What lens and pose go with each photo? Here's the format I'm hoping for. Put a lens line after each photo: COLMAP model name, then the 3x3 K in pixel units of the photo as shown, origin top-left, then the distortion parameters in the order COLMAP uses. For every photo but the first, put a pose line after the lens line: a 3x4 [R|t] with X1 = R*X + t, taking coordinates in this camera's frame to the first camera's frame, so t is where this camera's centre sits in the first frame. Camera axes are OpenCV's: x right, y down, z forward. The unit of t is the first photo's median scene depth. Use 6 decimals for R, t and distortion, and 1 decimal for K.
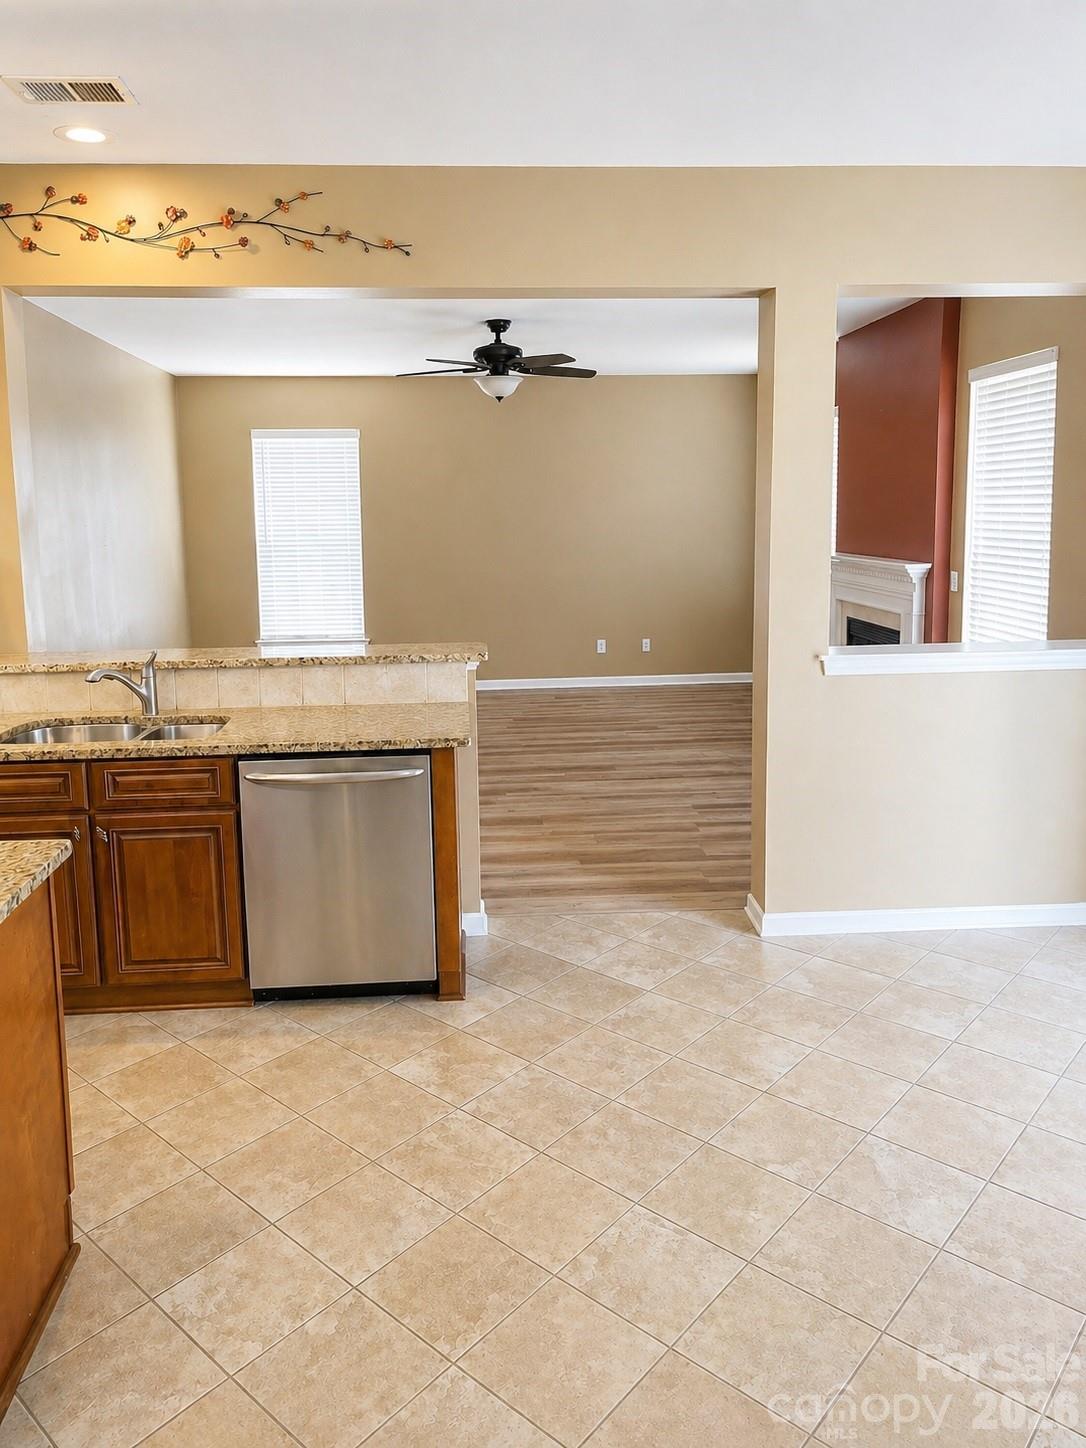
lens RADIAL K [[1173.6, 0, 543.0], [0, 1173.6, 724.0], [0, 0, 1]] dist [-0.008384, -0.013054]
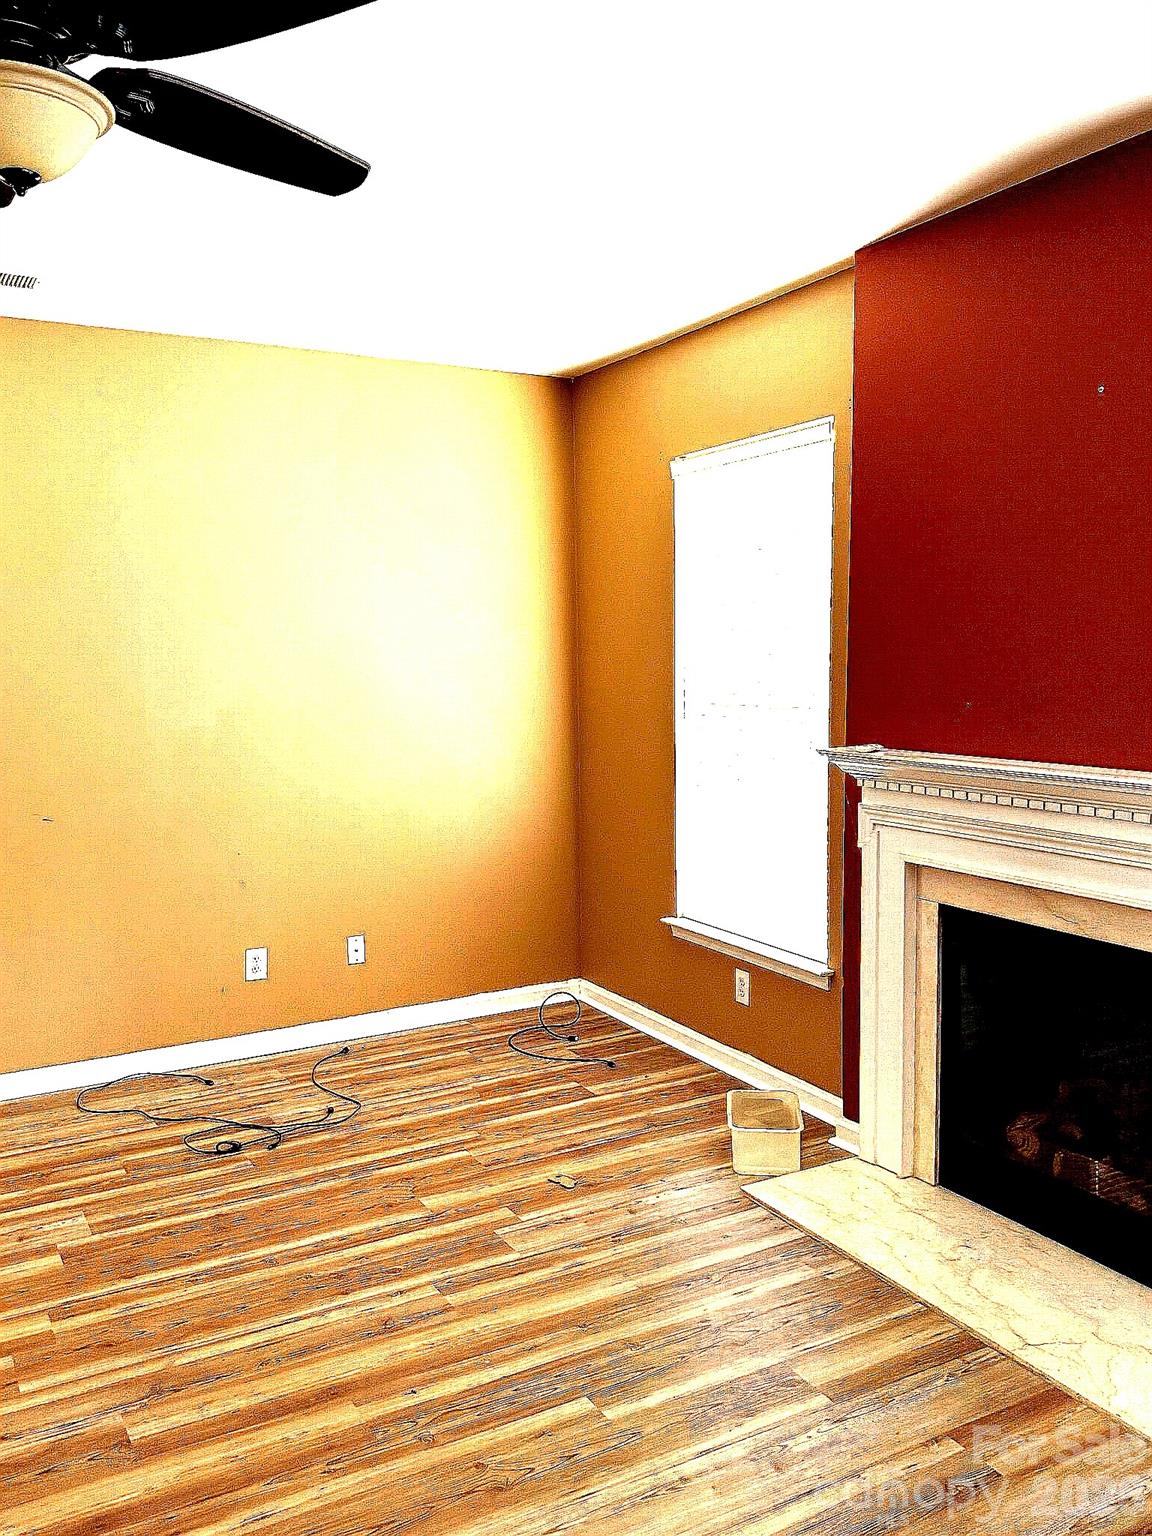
lens RADIAL K [[1244.9, 0, 576.0], [0, 1244.9, 768.0], [0, 0, 1]] dist [-0.008384, -0.013054]
pose [[0.920082, -0.054265, 0.387949, -0.023334], [0.087998, 0.993678, -0.069710, -0.136233], [-0.381713, 0.098278, 0.919041, 0.739741]]
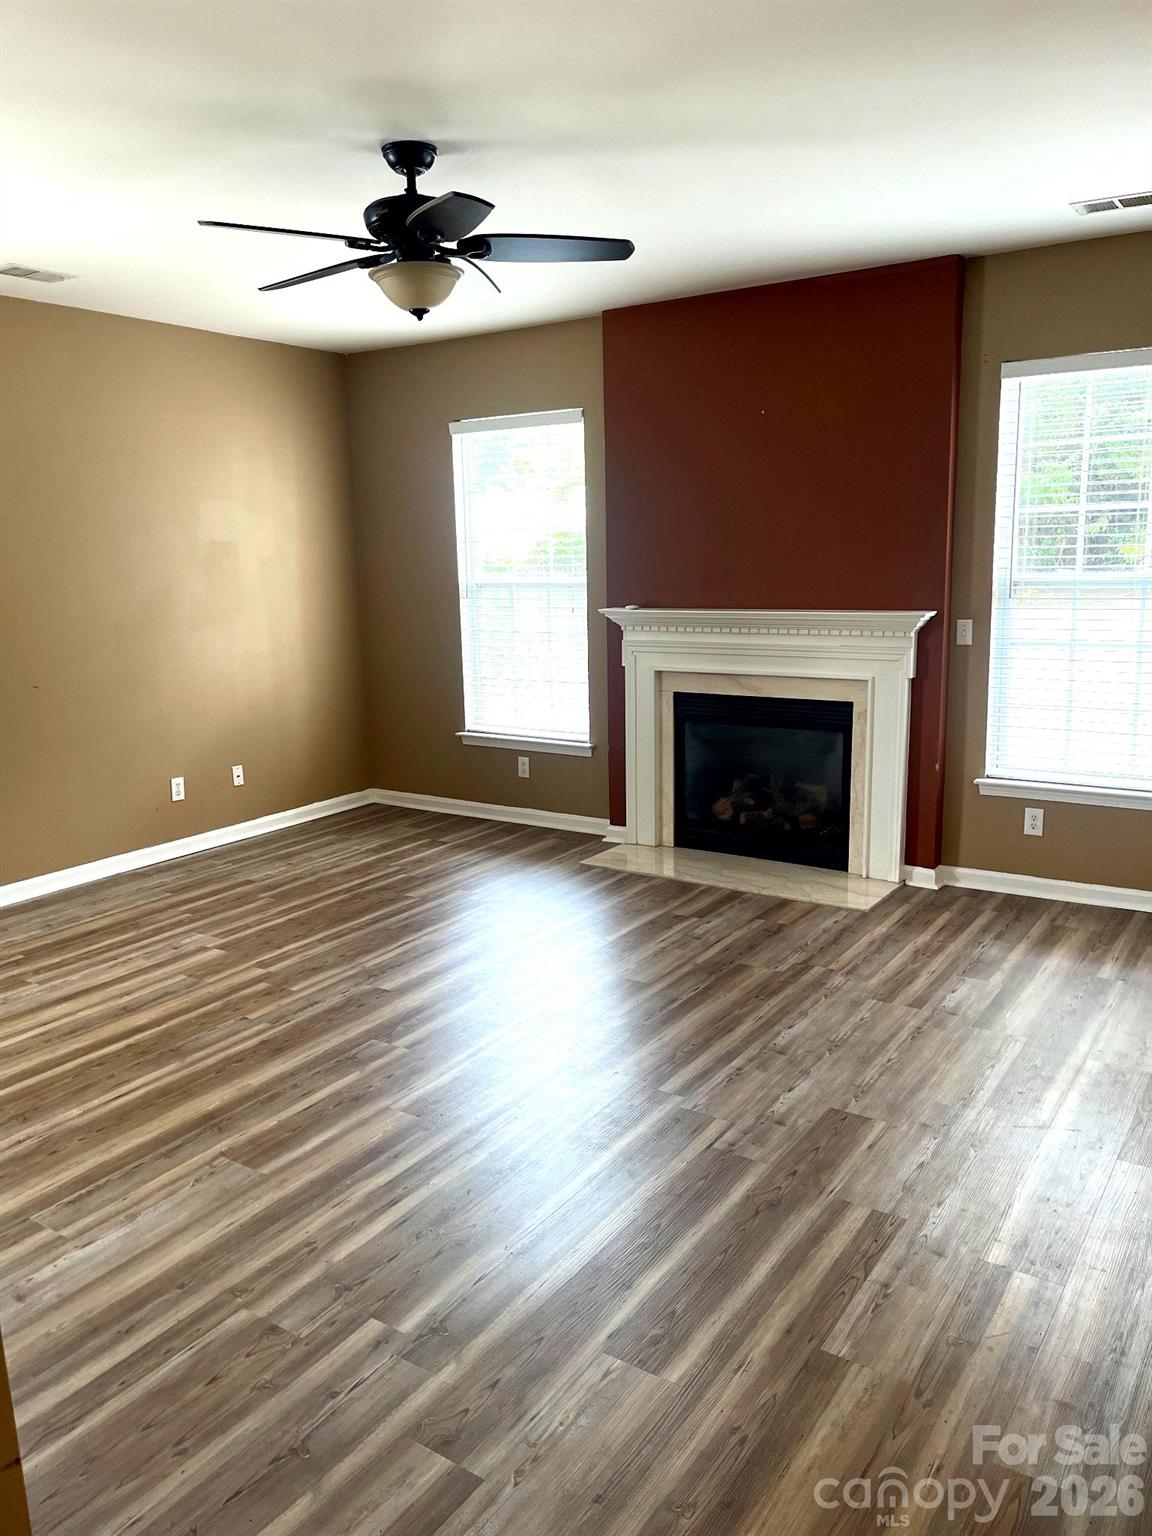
lens RADIAL K [[1165.4, 0, 576.0], [0, 1165.4, 768.0], [0, 0, 1]] dist [-0.000085, -0.003068]
pose [[0.614731, -0.150688, 0.774208, -0.397333], [0.162212, 0.984751, 0.062869, -0.114920], [-0.771876, 0.086938, 0.629801, 0.672614]]
